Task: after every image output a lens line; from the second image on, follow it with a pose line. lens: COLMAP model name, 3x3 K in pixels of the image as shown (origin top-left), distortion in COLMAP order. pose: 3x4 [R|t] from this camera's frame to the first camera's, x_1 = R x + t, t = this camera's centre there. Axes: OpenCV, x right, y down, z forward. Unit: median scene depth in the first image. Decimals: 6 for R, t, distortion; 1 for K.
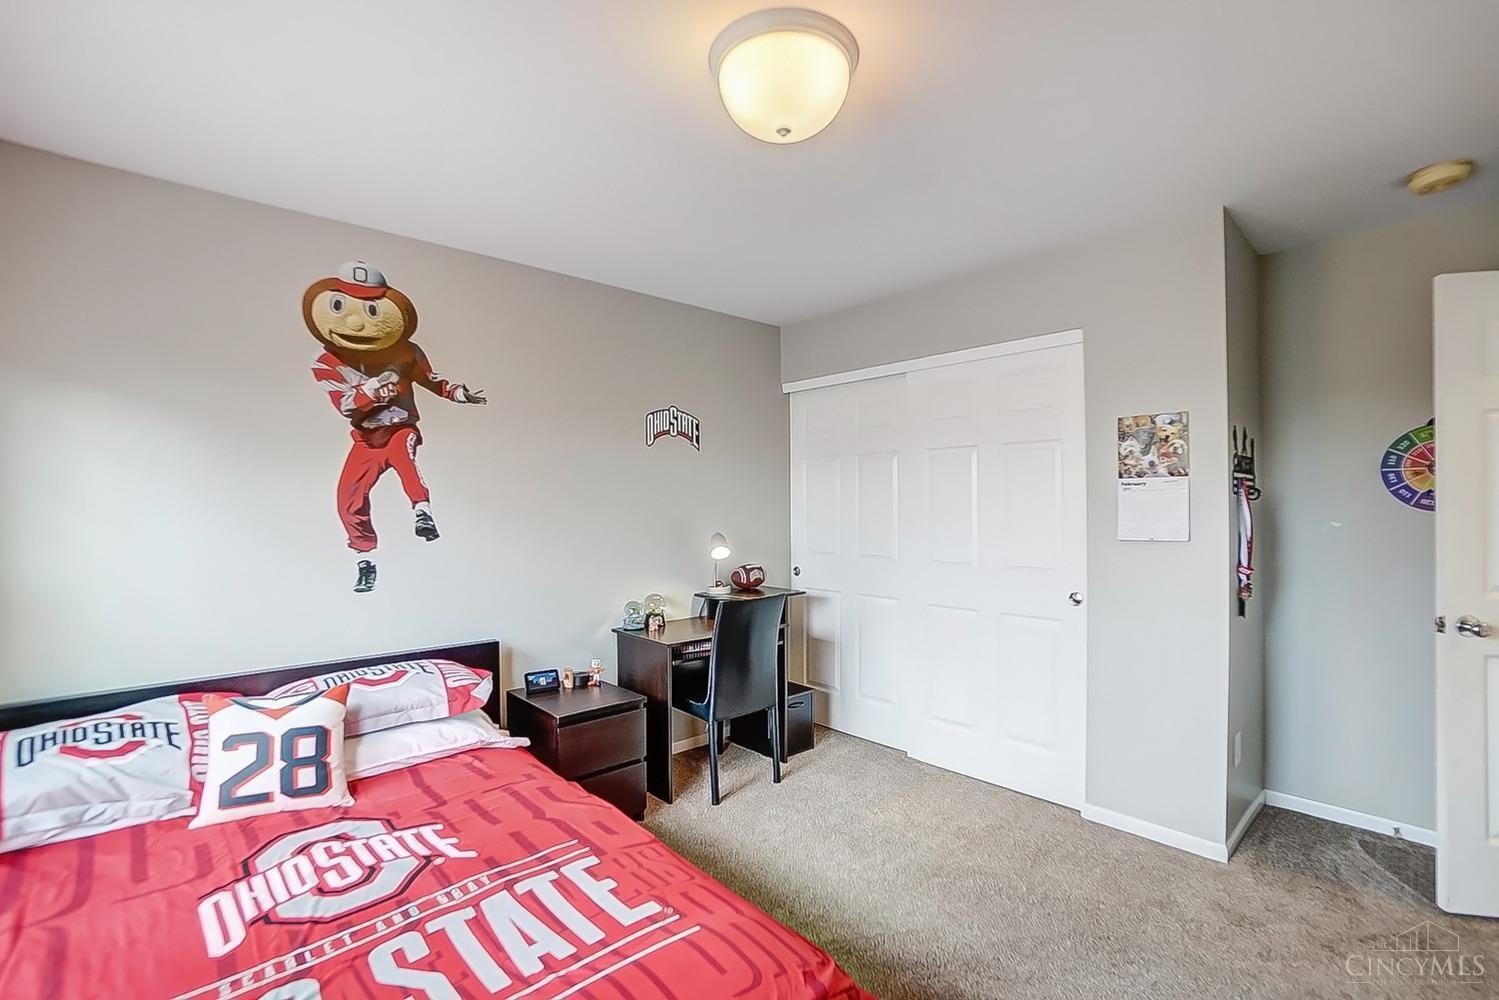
lens RADIAL K [[657.9, 0, 743.6], [0, 657.9, 501.1], [0, 0, 1]] dist [-0.031611, 0.001188]
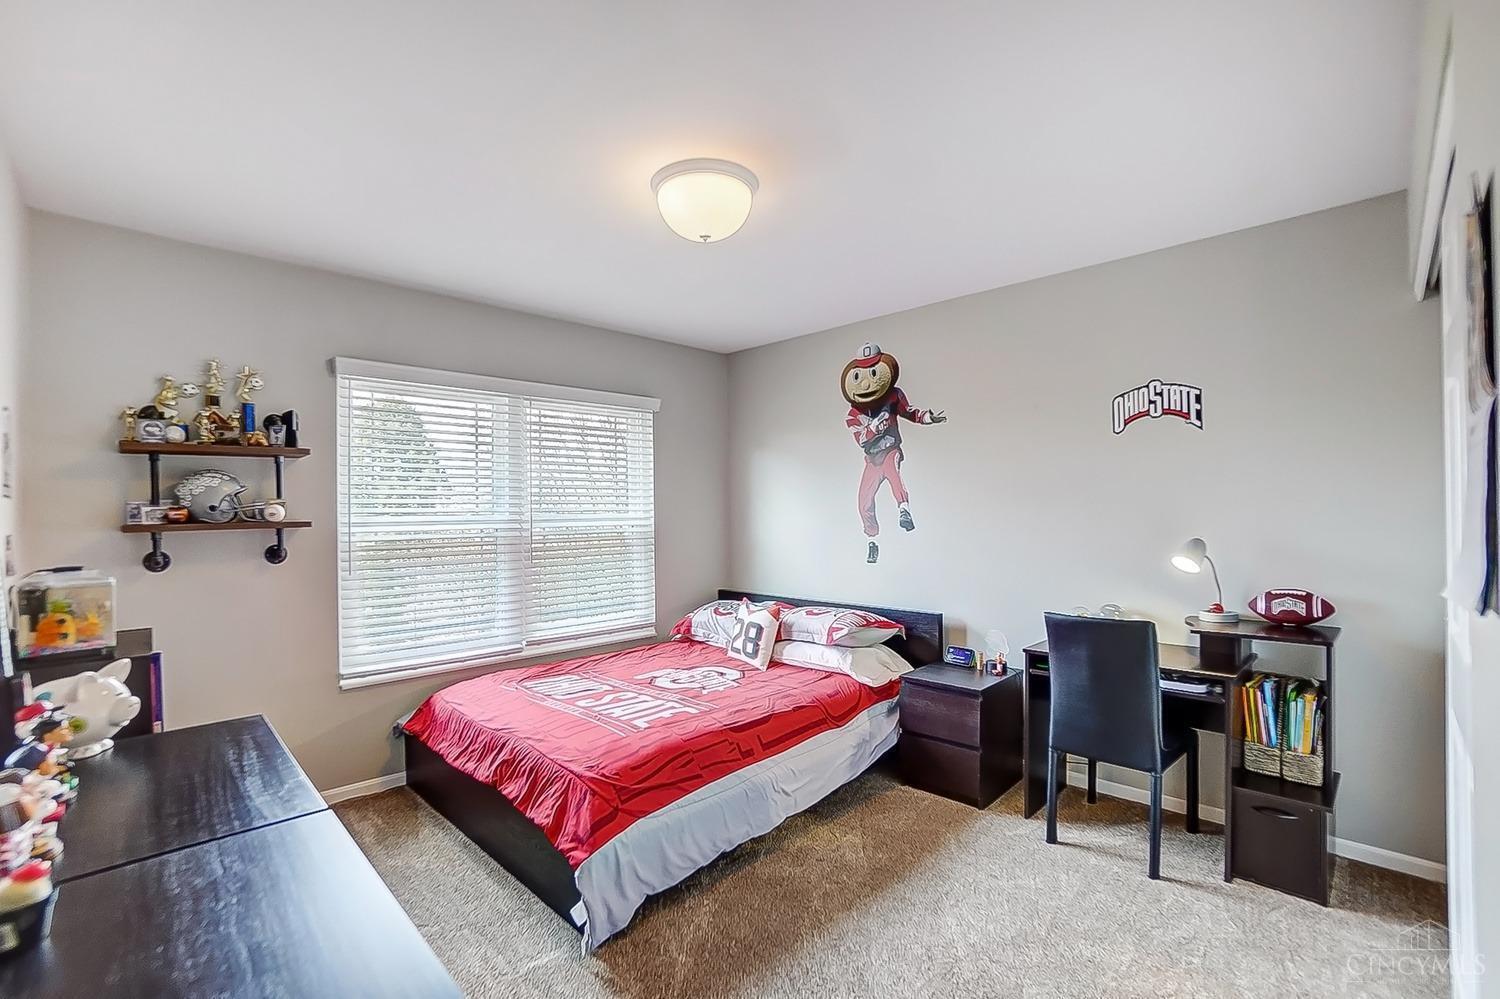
lens RADIAL K [[658.3, 0, 744.4], [0, 658.3, 504.7], [0, 0, 1]] dist [-0.031611, 0.001188]
pose [[0.067195, -0.001996, -0.997738, 0.903052], [0.016550, 0.999863, -0.000885, 0.001973], [0.997603, -0.016453, 0.067219, 0.605656]]
